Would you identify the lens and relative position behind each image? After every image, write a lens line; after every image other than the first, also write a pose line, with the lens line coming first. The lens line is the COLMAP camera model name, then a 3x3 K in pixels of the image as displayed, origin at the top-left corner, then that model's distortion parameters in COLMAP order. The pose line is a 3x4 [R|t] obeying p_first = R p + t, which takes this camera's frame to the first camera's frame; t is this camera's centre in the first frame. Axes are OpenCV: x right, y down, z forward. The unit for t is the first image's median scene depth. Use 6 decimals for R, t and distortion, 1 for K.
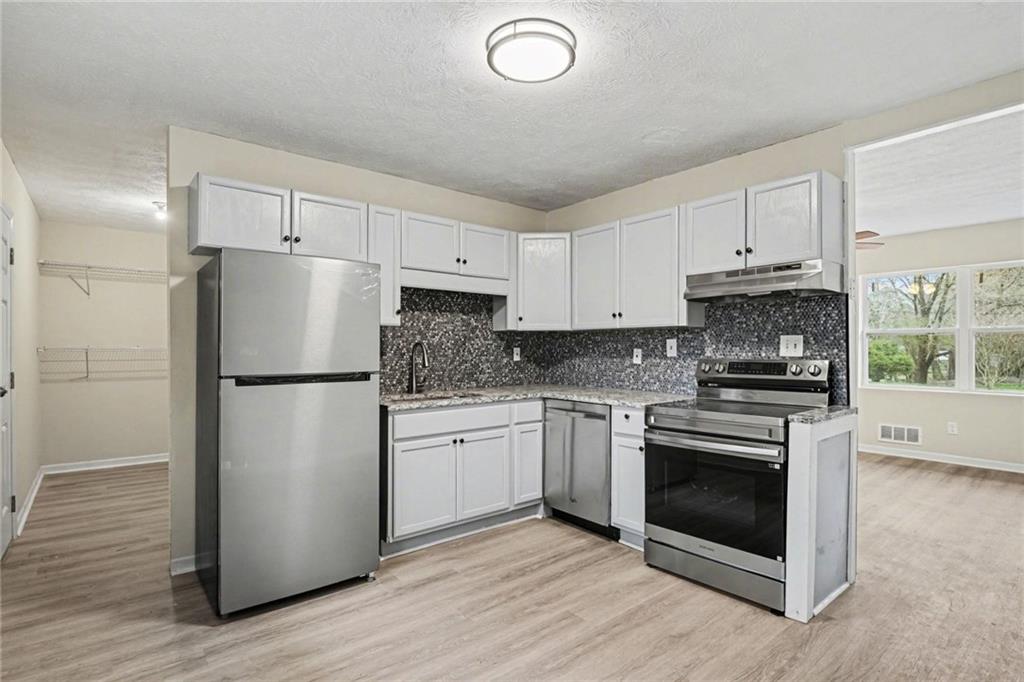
lens RADIAL K [[509.3, 0, 509.2], [0, 509.3, 362.0], [0, 0, 1]] dist [-0.002941, -0.000587]
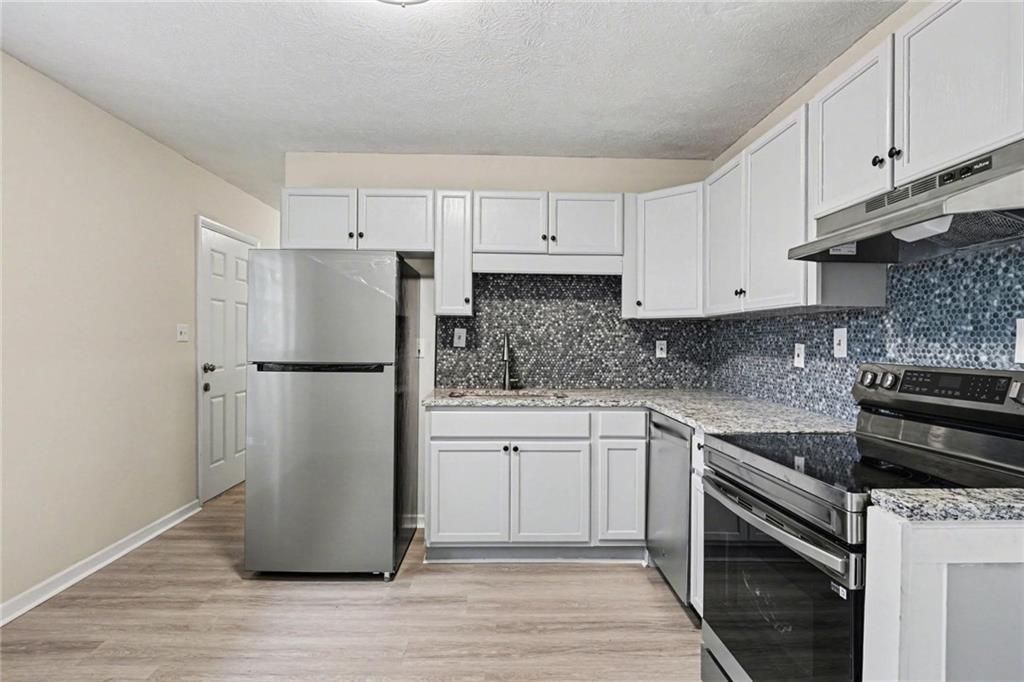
lens RADIAL K [[511.5, 0, 508.2], [0, 511.5, 348.2], [0, 0, 1]] dist [-0.004920, -0.000524]
pose [[0.789366, 0.018547, -0.613642, 0.379730], [-0.026559, 0.999639, -0.003950, -0.008719], [0.613348, 0.019416, 0.789574, 0.285779]]
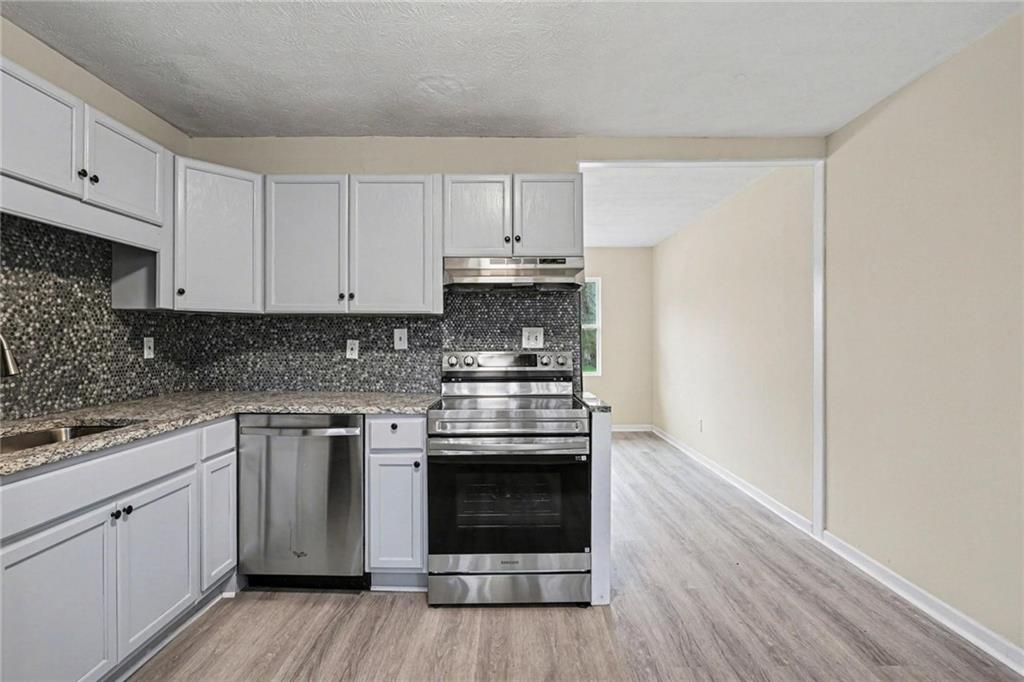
lens RADIAL K [[511.5, 0, 508.2], [0, 511.5, 348.2], [0, 0, 1]] dist [-0.004920, -0.000524]
pose [[0.638008, -0.007986, 0.769988, -0.226722], [0.016463, 0.999859, -0.003271, -0.006664], [-0.769853, 0.014764, 0.638050, 0.314634]]
